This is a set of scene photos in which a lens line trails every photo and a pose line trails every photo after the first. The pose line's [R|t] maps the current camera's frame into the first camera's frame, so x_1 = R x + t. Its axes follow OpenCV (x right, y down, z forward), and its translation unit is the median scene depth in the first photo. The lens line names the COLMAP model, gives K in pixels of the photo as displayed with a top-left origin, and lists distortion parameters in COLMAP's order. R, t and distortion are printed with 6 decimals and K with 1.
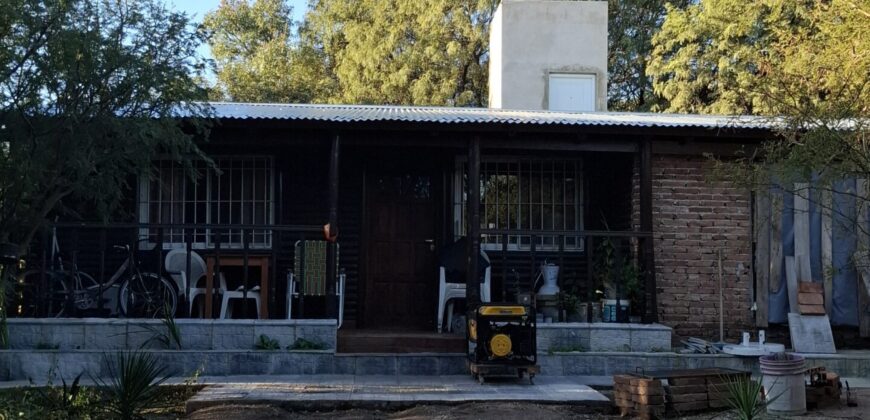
lens RADIAL K [[1053.4, 0, 440.5], [0, 1053.4, 209.7], [0, 0, 1]] dist [0.110512, 0.000000]
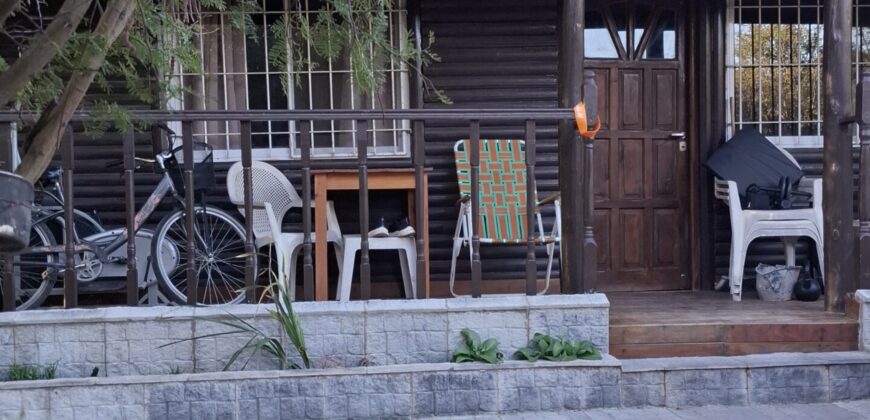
lens RADIAL K [[1053.4, 0, 429.1], [0, 1053.4, 212.6], [0, 0, 1]] dist [0.110512, 0.000000]
pose [[0.996826, -0.028667, 0.074271, -0.221309], [0.021326, 0.994977, 0.097809, 0.014458], [-0.076702, -0.095915, 0.992430, 0.515980]]
